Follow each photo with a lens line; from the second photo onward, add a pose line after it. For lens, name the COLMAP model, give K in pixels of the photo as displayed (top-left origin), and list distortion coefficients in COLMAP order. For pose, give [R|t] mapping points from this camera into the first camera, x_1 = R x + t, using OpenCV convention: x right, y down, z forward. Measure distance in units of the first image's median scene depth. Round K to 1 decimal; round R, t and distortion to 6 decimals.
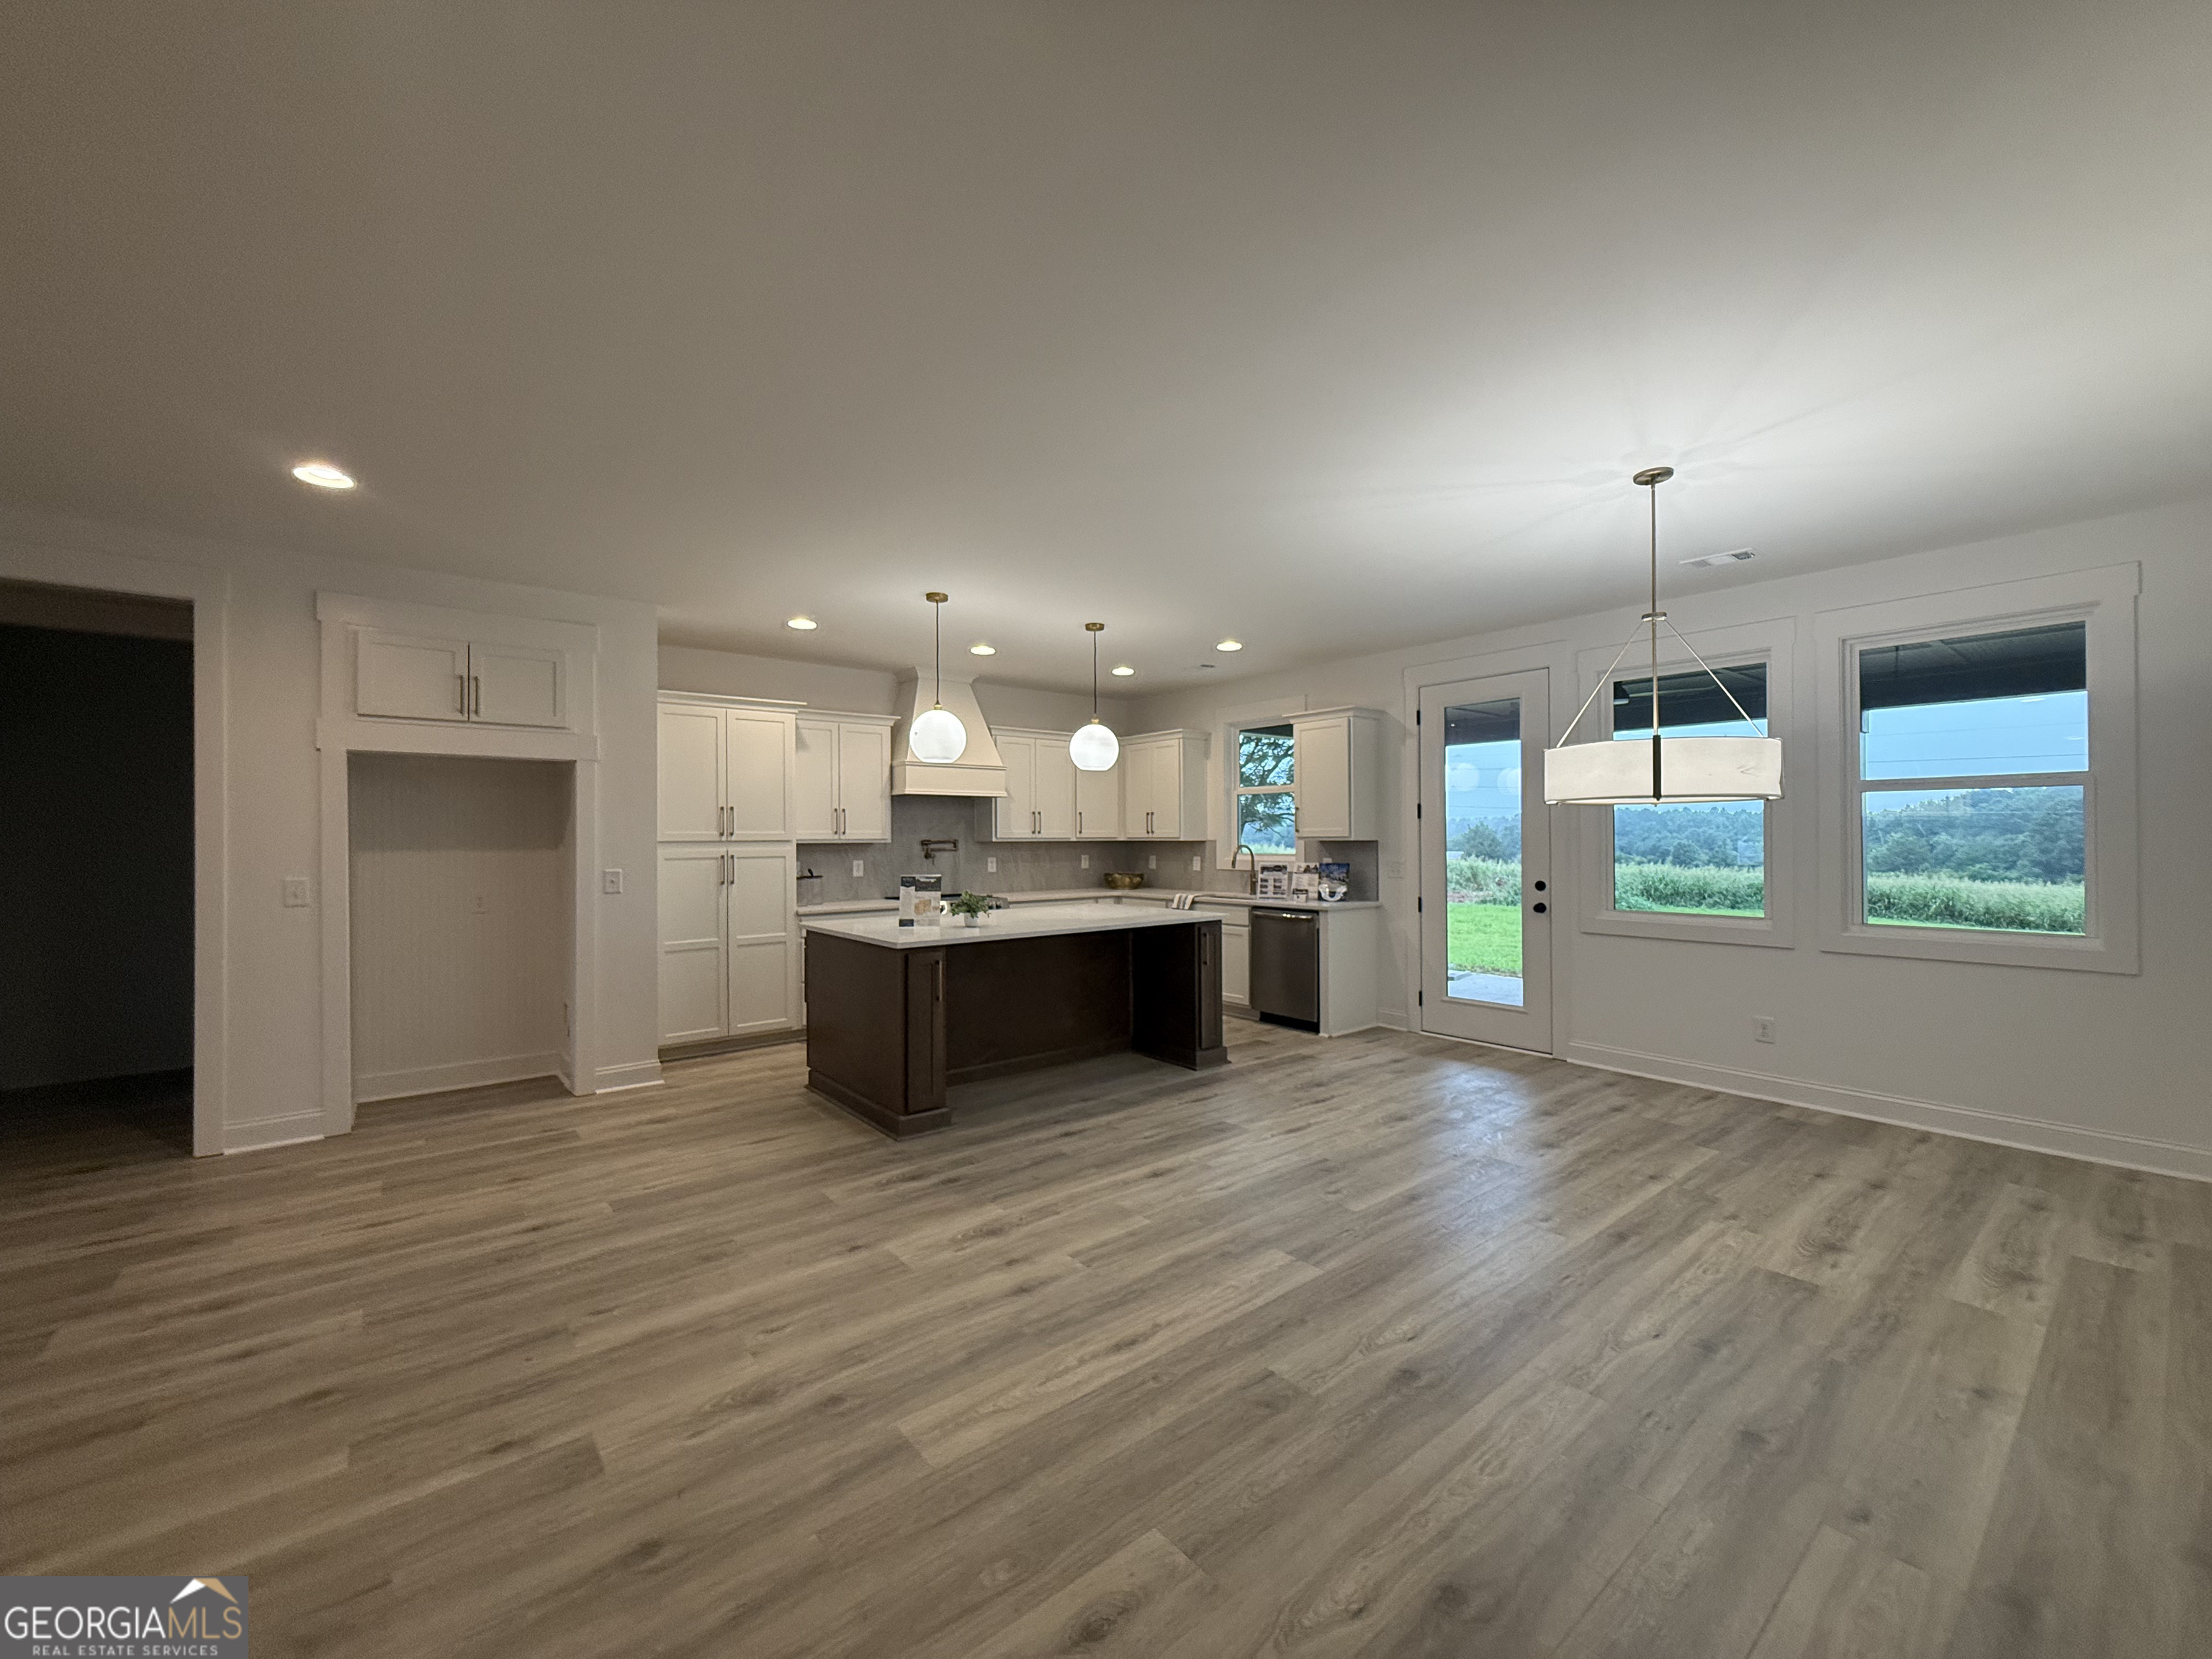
lens RADIAL K [[882.8, 0, 1112.9], [0, 882.8, 831.8], [0, 0, 1]] dist [0.000626, -0.000099]
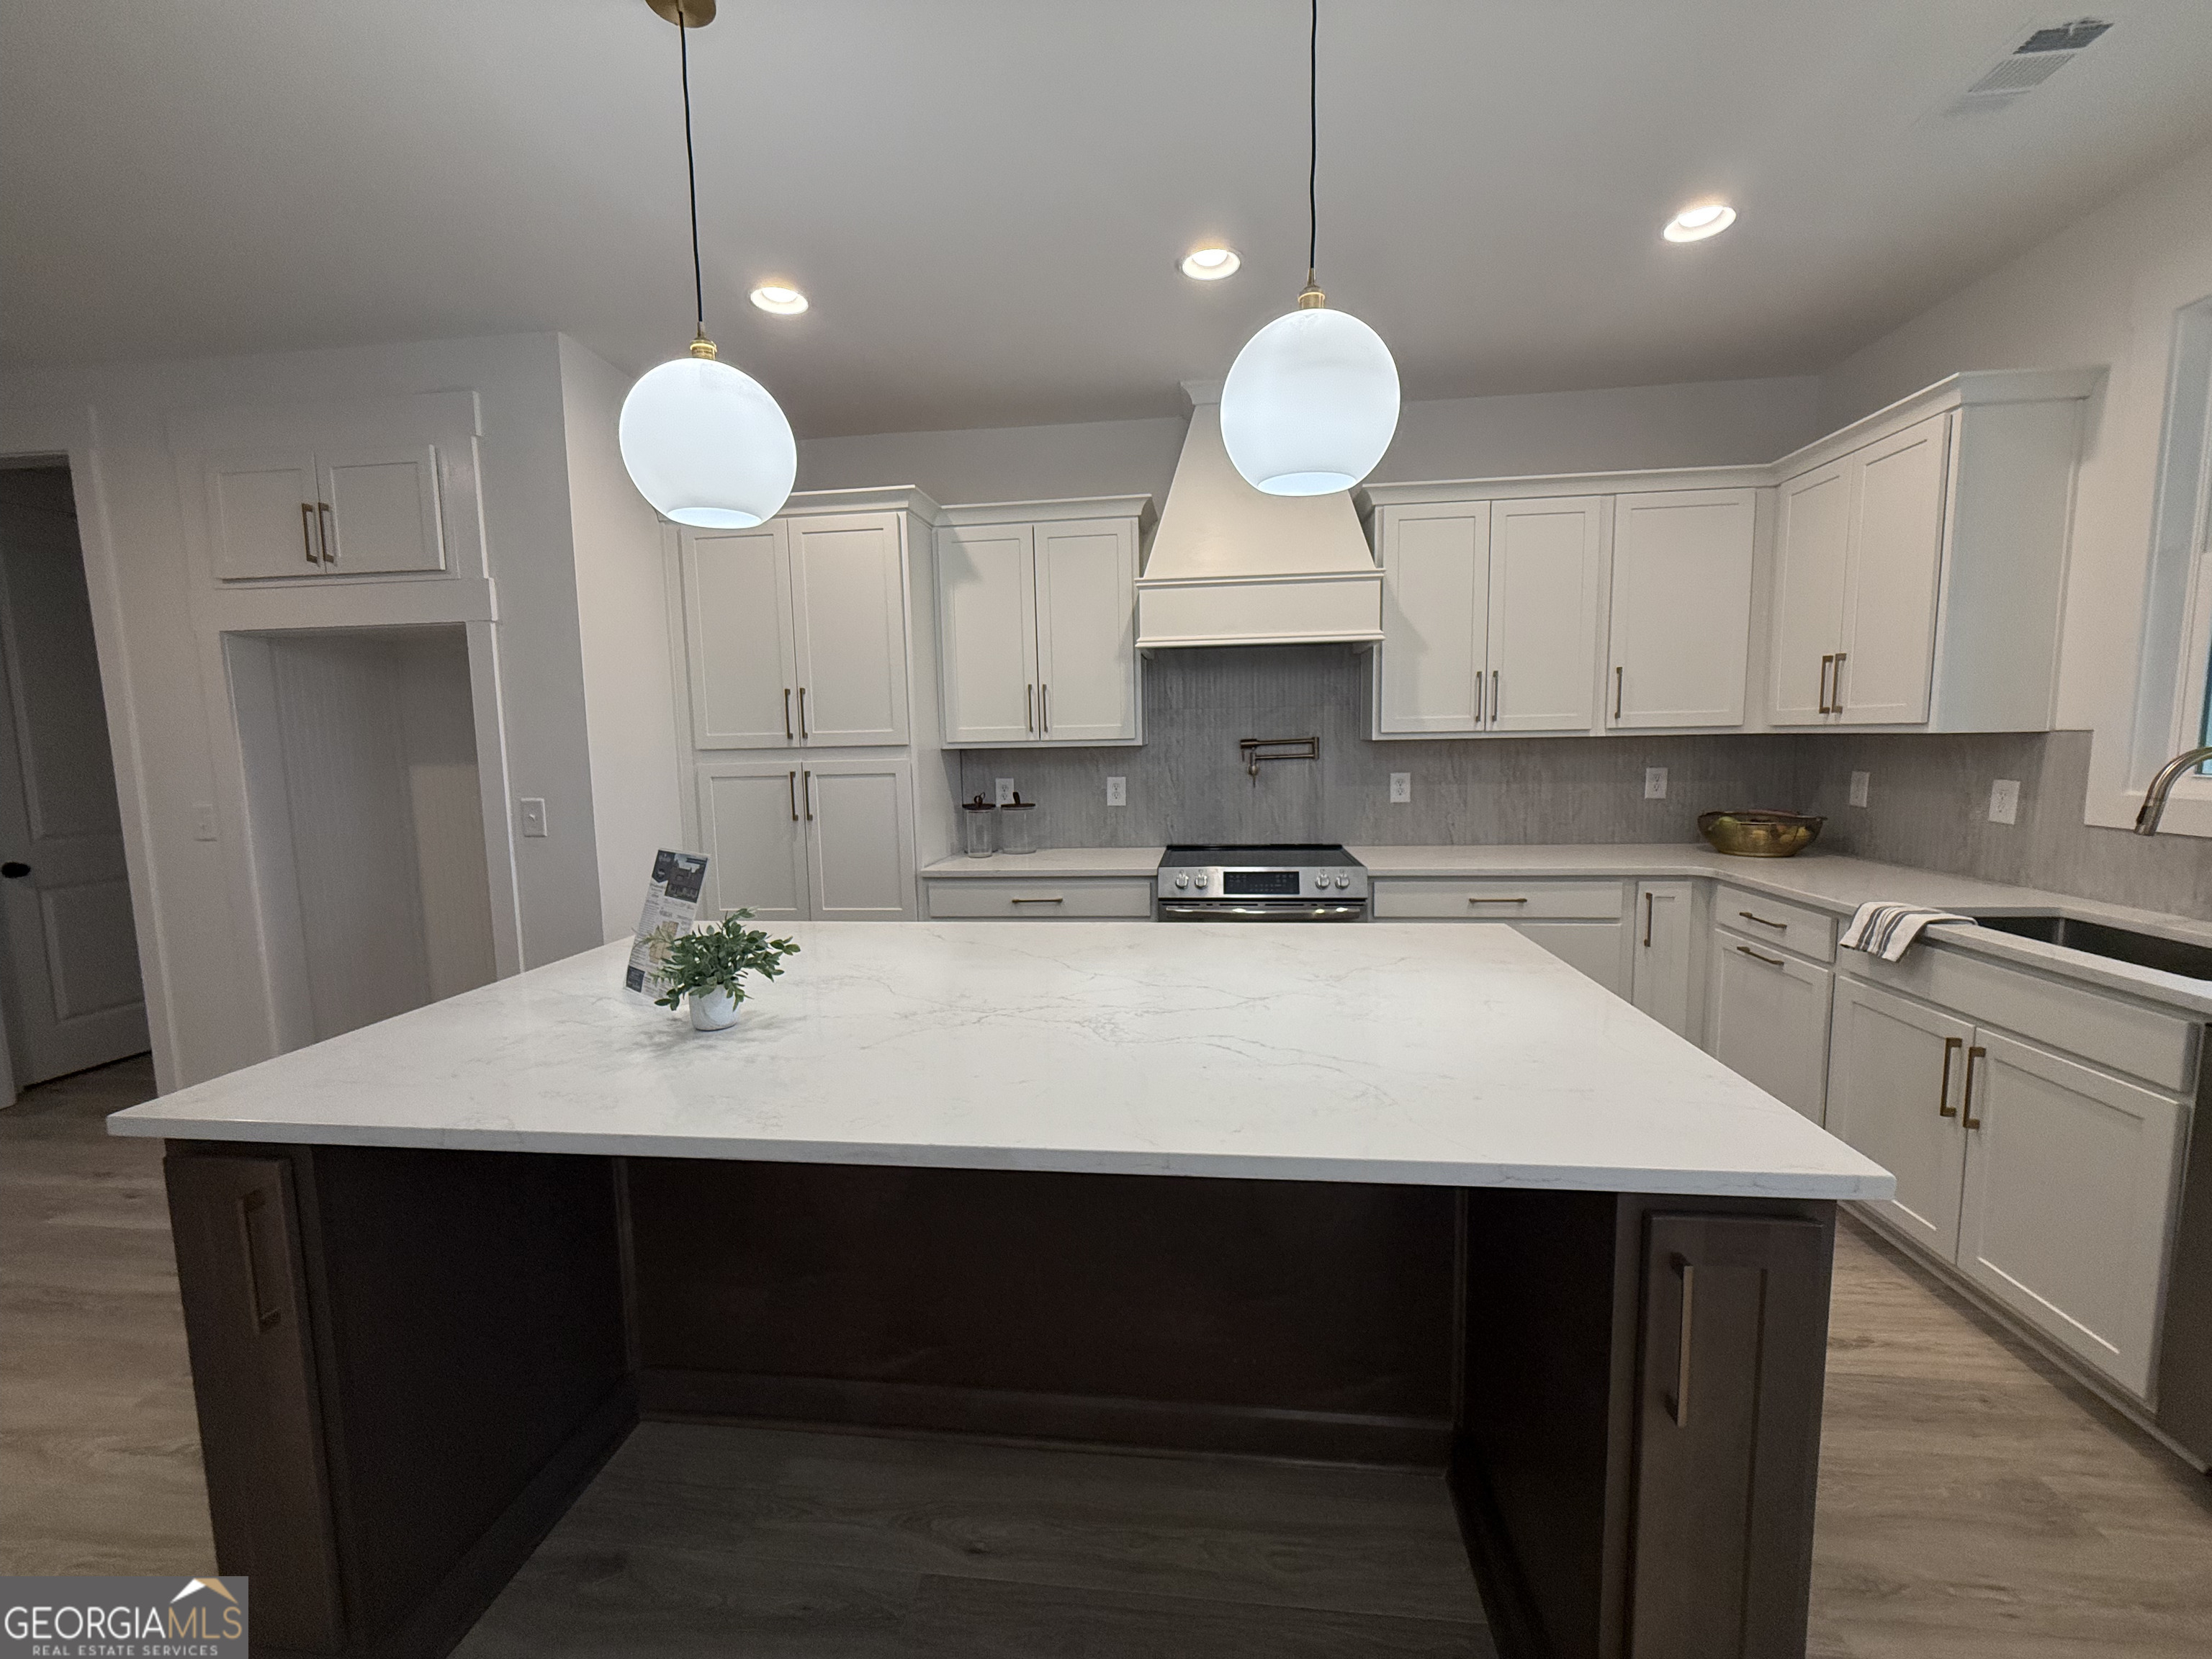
lens RADIAL K [[882.8, 0, 1112.9], [0, 882.8, 831.8], [0, 0, 1]] dist [0.000626, -0.000099]
pose [[0.700448, 0.066254, -0.710621, 0.182828], [0.021204, 0.993311, 0.113510, 0.005176], [0.713388, -0.094576, 0.694358, 0.999267]]
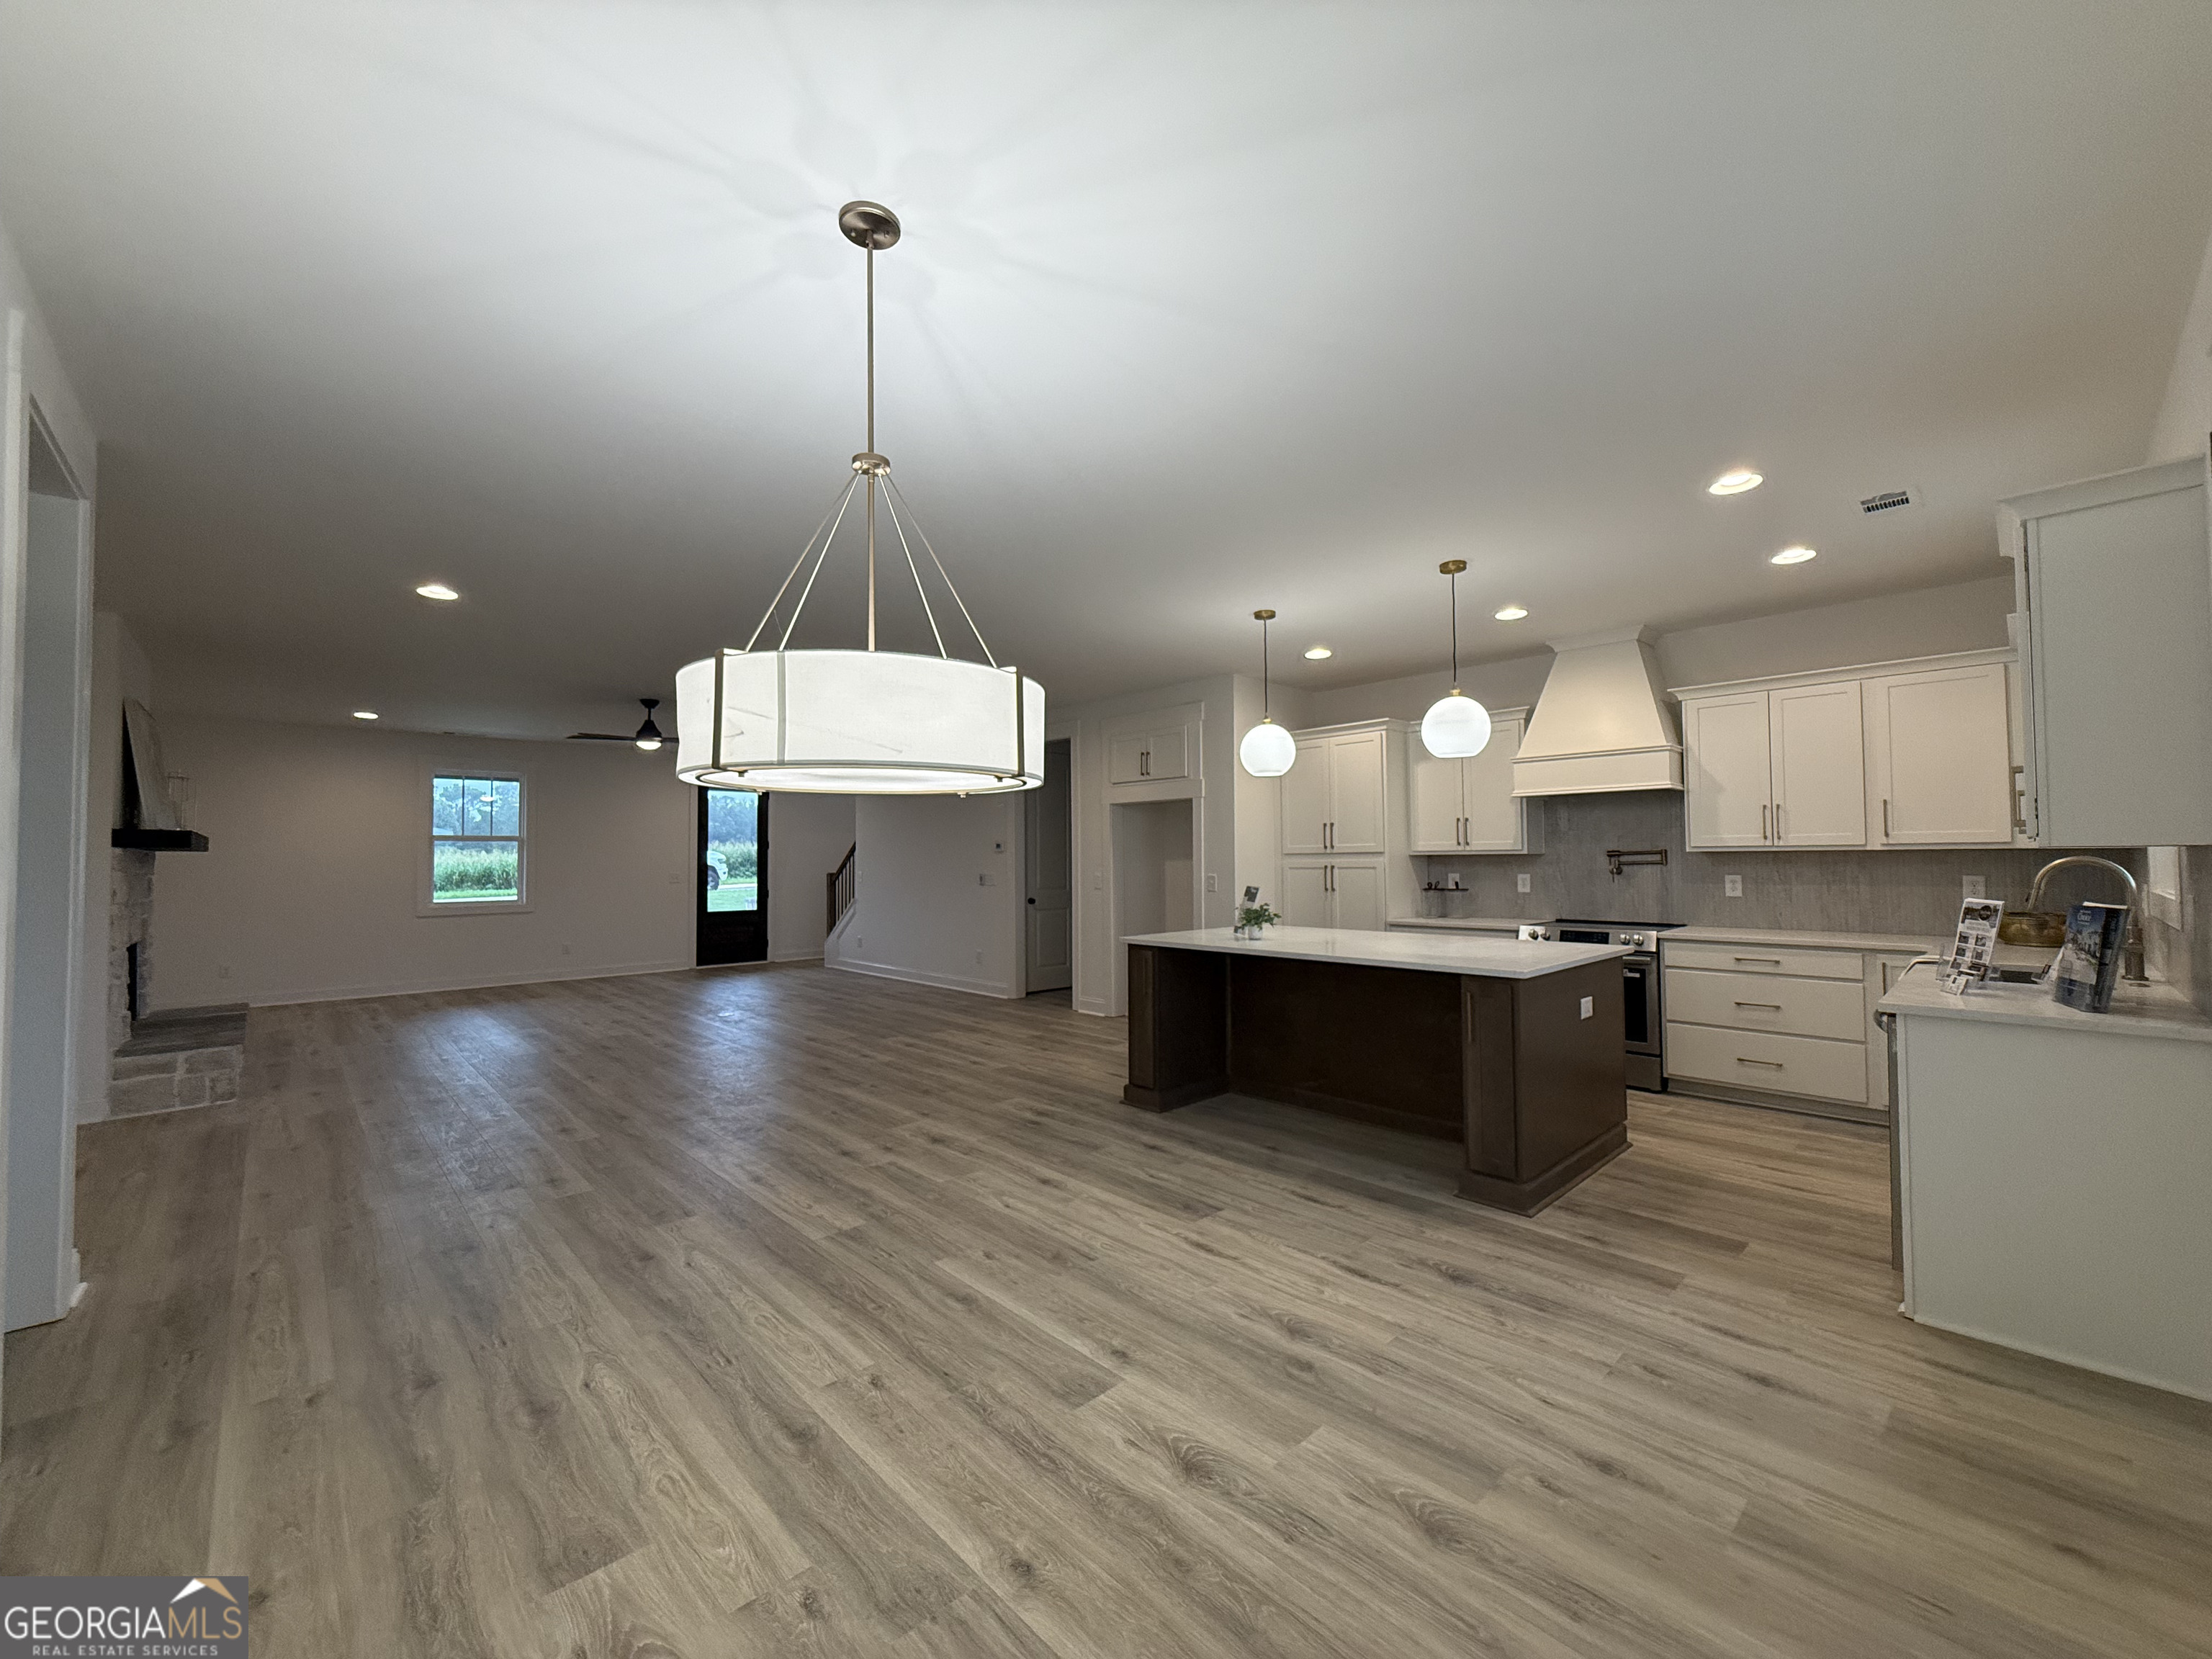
lens RADIAL K [[882.8, 0, 1112.9], [0, 882.8, 831.8], [0, 0, 1]] dist [0.000626, -0.000099]
pose [[0.076441, -0.026126, -0.996732, 0.927567], [0.015506, 0.999567, -0.025012, 0.009651], [0.996954, -0.013543, 0.076813, 0.861628]]
